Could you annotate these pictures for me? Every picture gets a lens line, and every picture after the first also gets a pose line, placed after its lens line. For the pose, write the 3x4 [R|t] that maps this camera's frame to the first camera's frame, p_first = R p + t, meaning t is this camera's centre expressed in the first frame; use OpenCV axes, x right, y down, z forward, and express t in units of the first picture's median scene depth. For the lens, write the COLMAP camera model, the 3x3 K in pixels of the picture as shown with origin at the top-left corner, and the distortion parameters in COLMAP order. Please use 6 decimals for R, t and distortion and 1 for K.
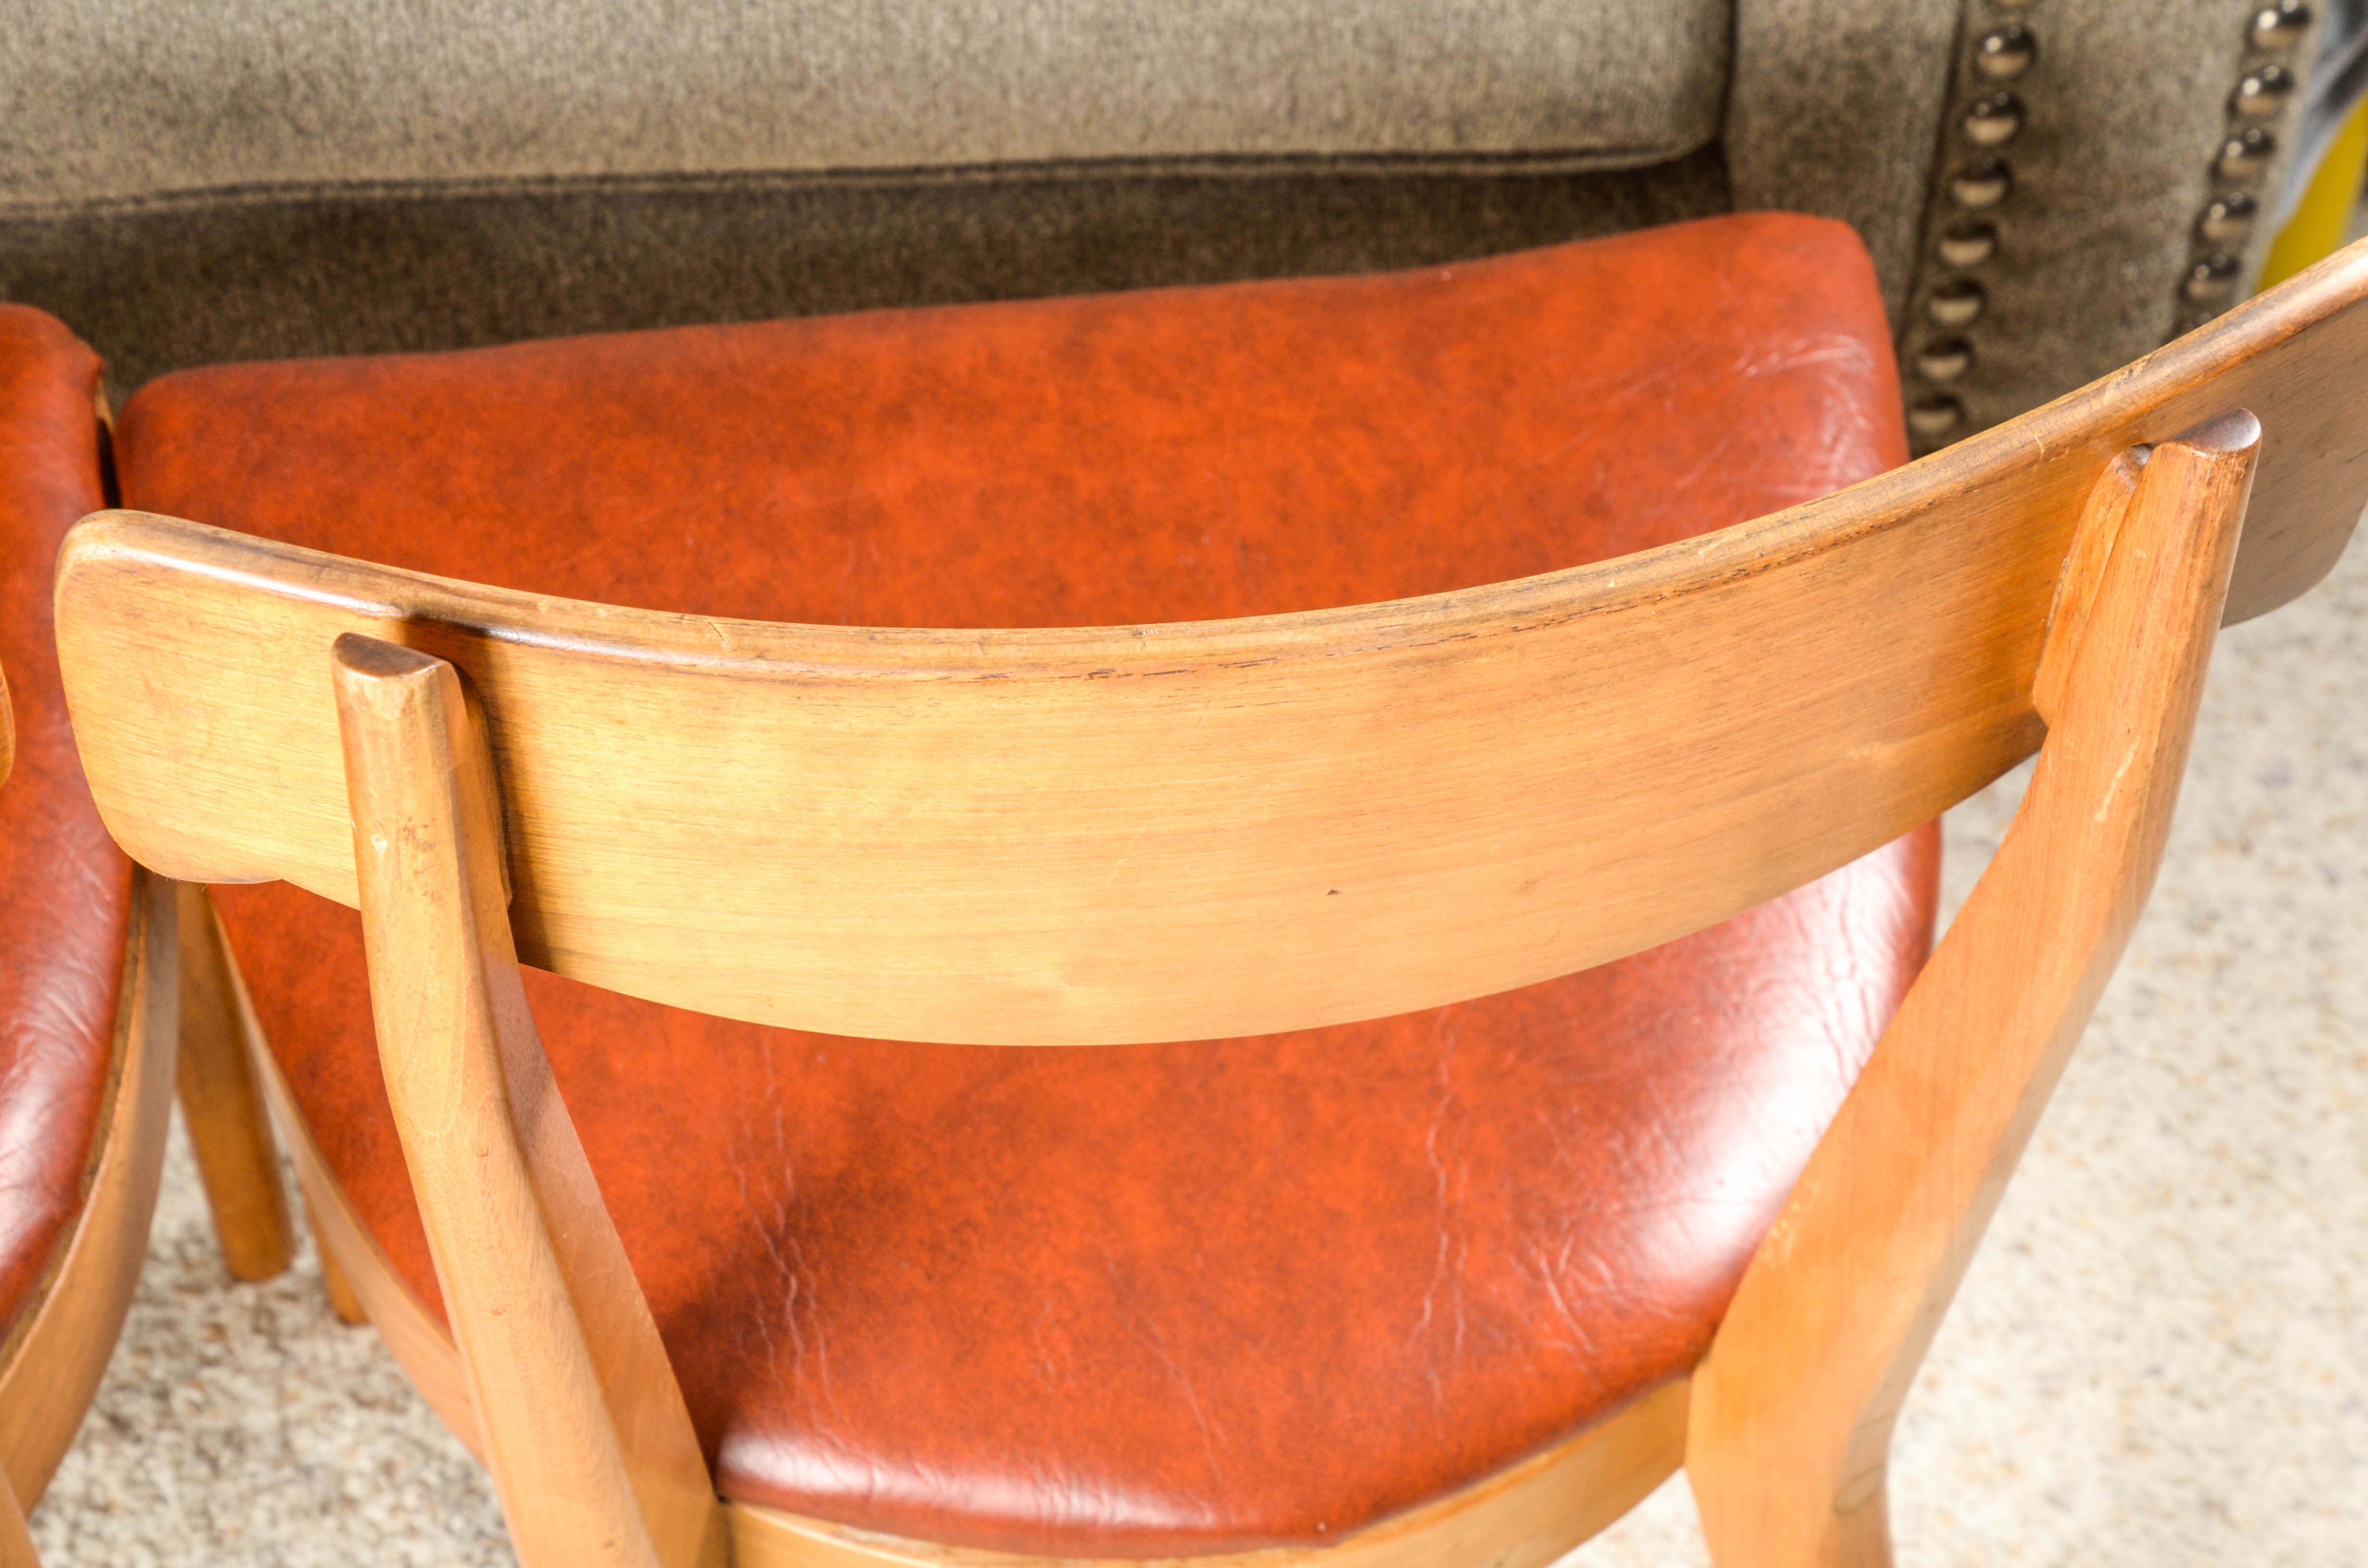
lens RADIAL K [[4839.7, 0, 1249.9], [0, 4839.7, 841.9], [0, 0, 1]] dist [0.548939, 0.000000]
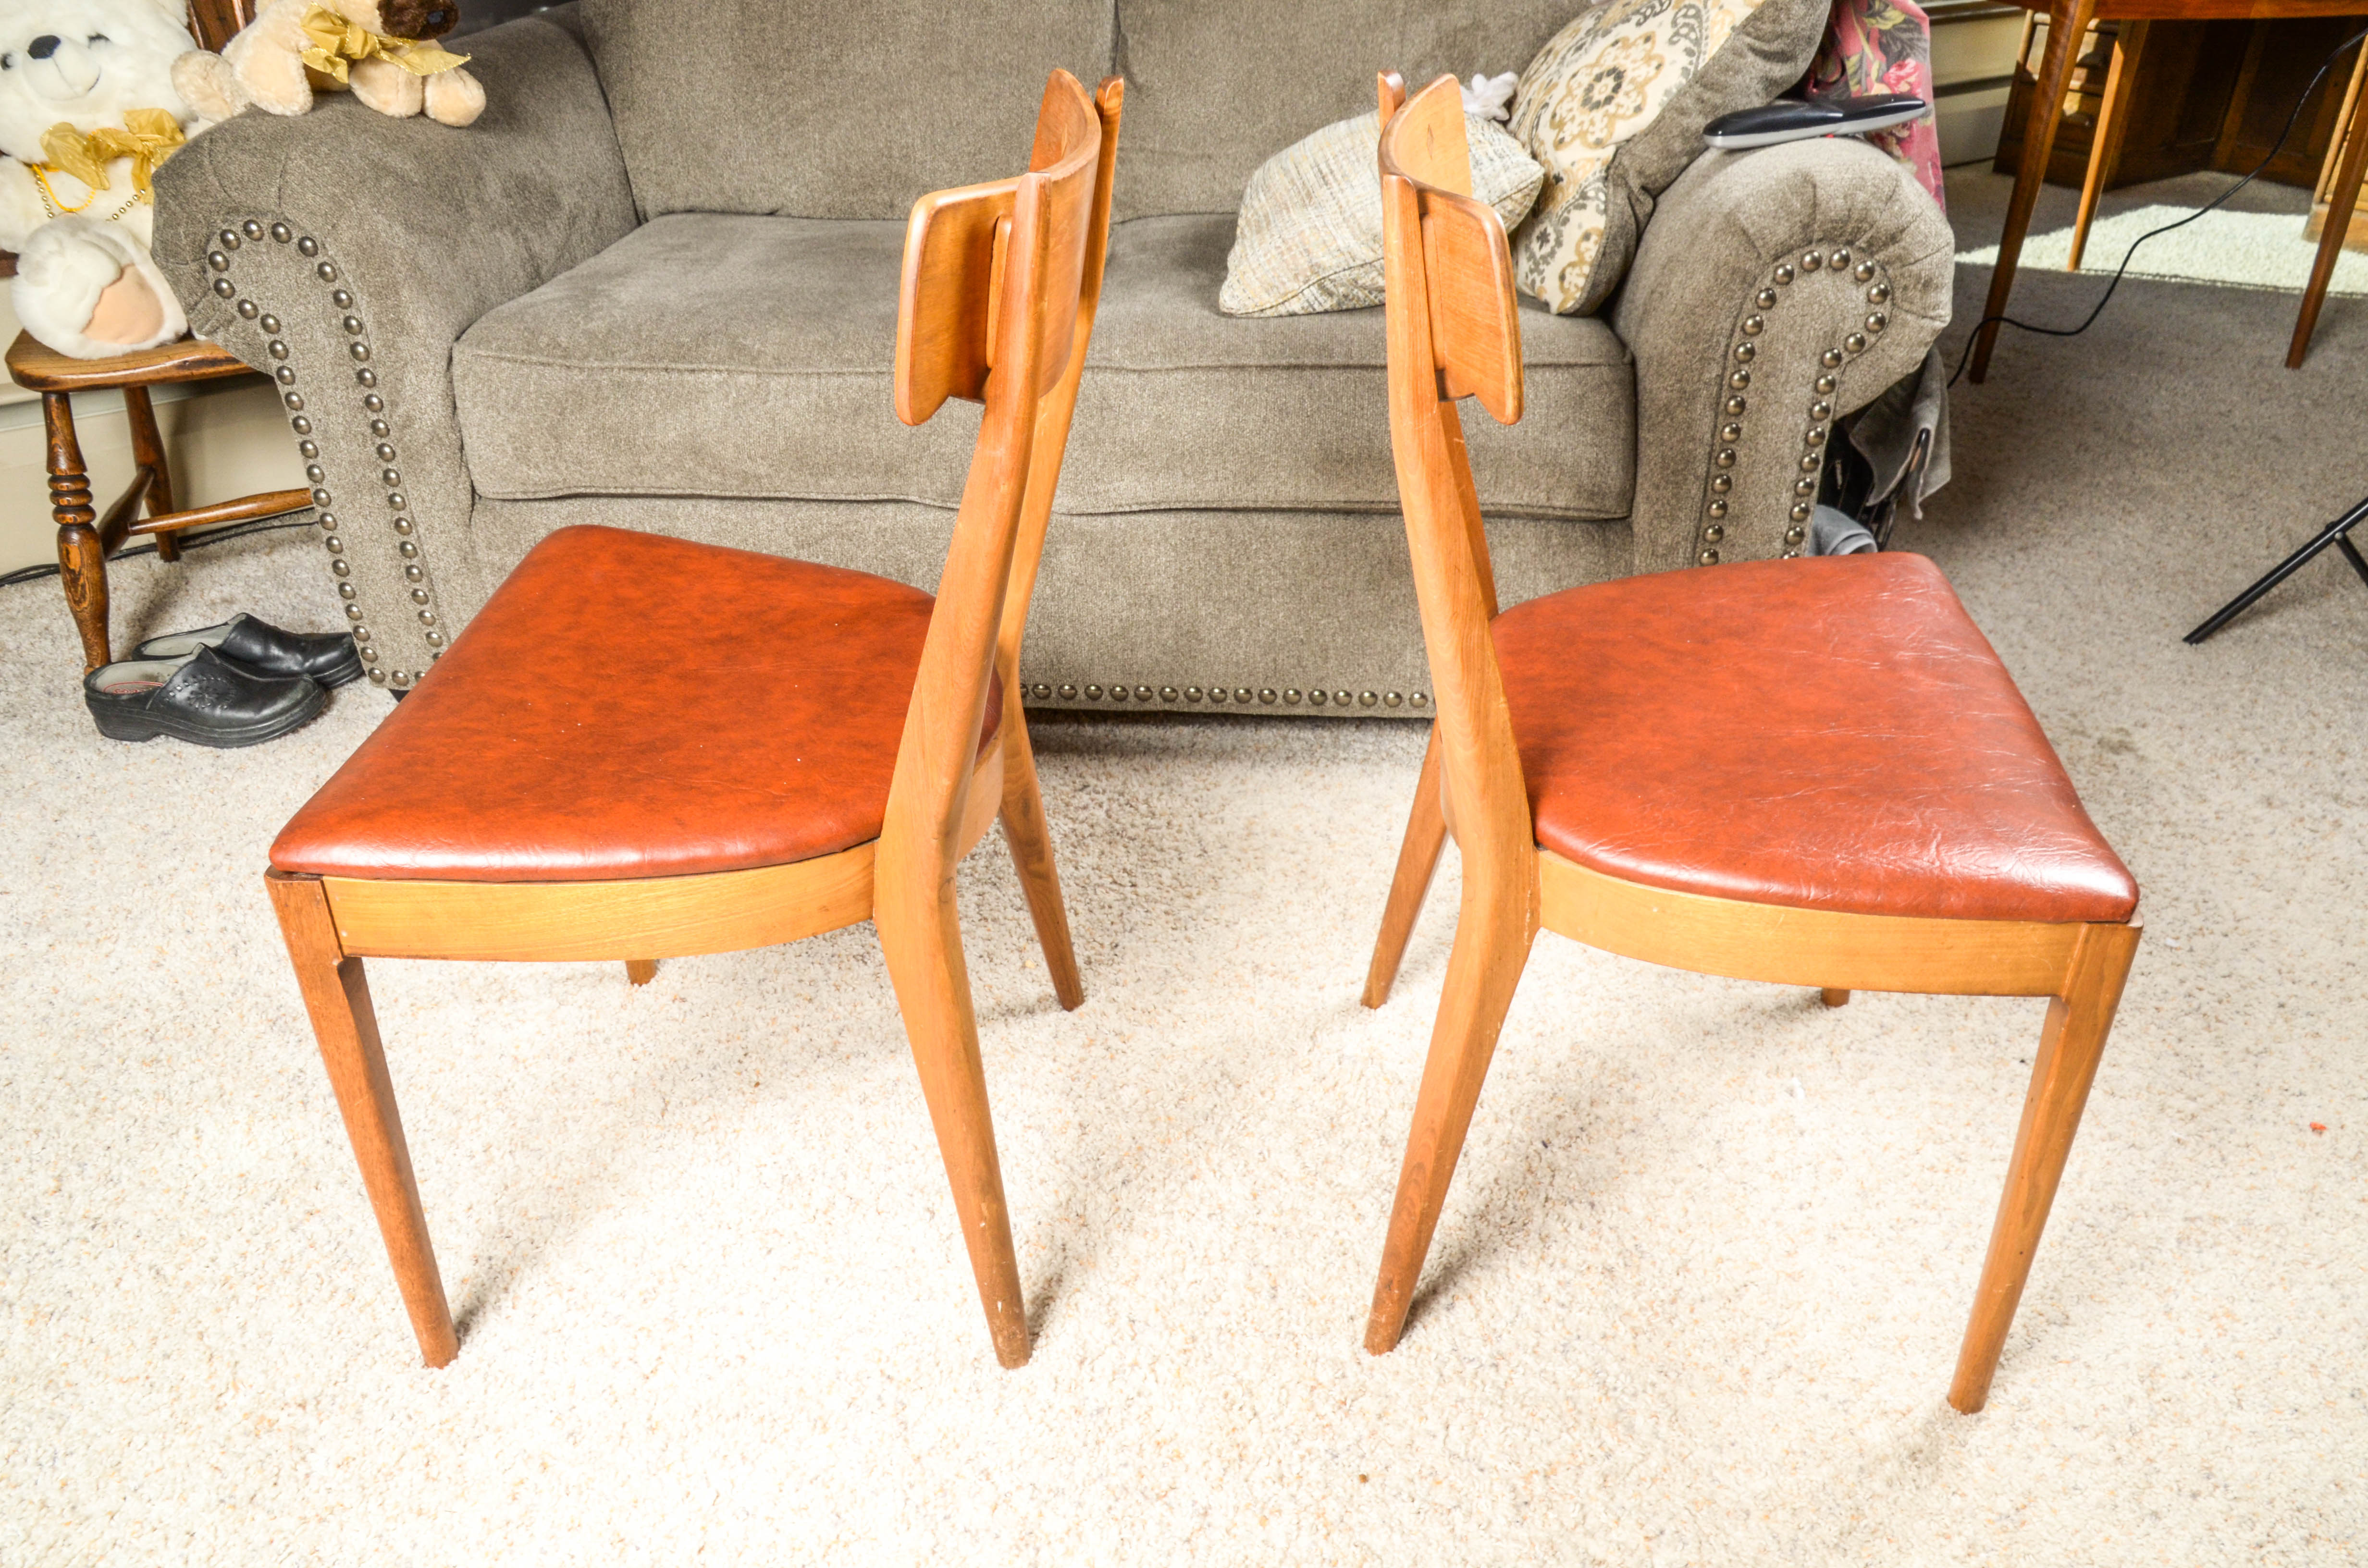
lens RADIAL K [[1773.9, 0, 1255.4], [0, 1773.9, 837.1], [0, 0, 1]] dist [-0.101538, 0.067038]
pose [[0.996017, 0.057024, -0.068550, -0.062439], [-0.074590, 0.954079, -0.290119, 0.465467], [0.048858, 0.294076, 0.954532, -0.013937]]
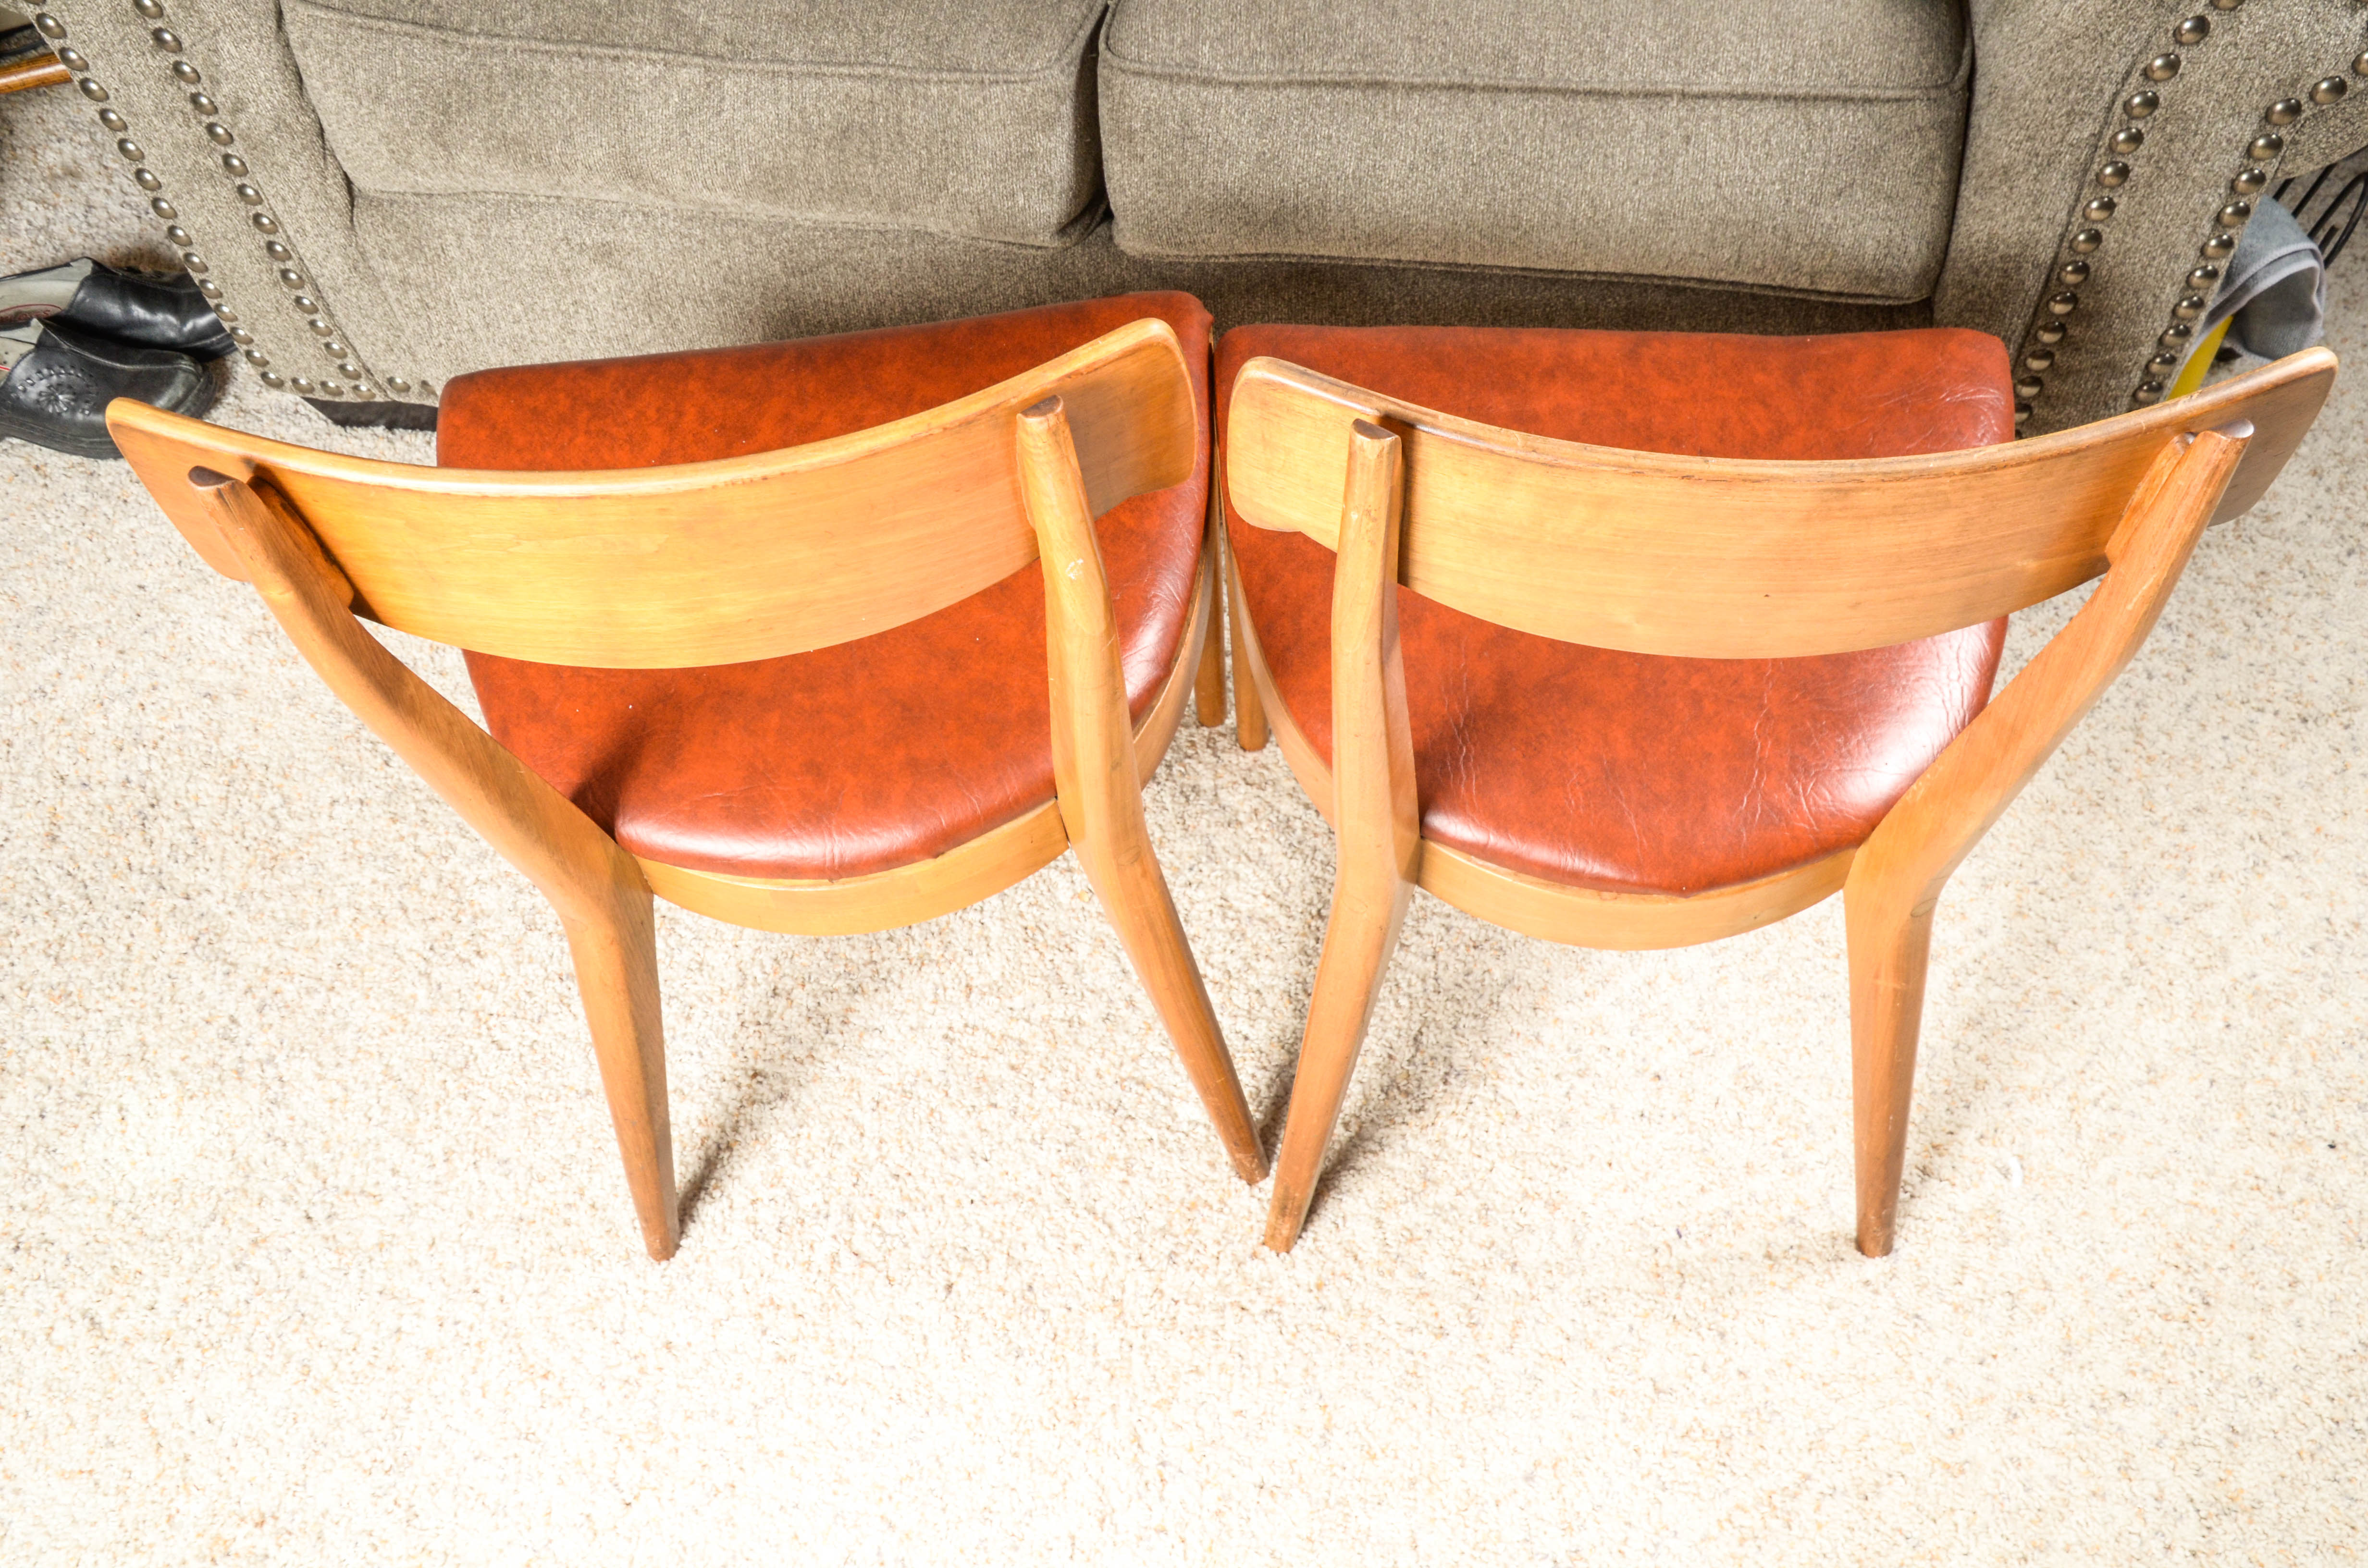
lens RADIAL K [[2118.9, 0, 1236.1], [0, 2118.9, 833.8], [0, 0, 1]] dist [-0.040436, 0.139743]
pose [[0.978472, 0.144237, -0.147612, -0.039791], [-0.127163, 0.984687, 0.119252, 0.021570], [0.162552, -0.097914, 0.981830, 0.011957]]
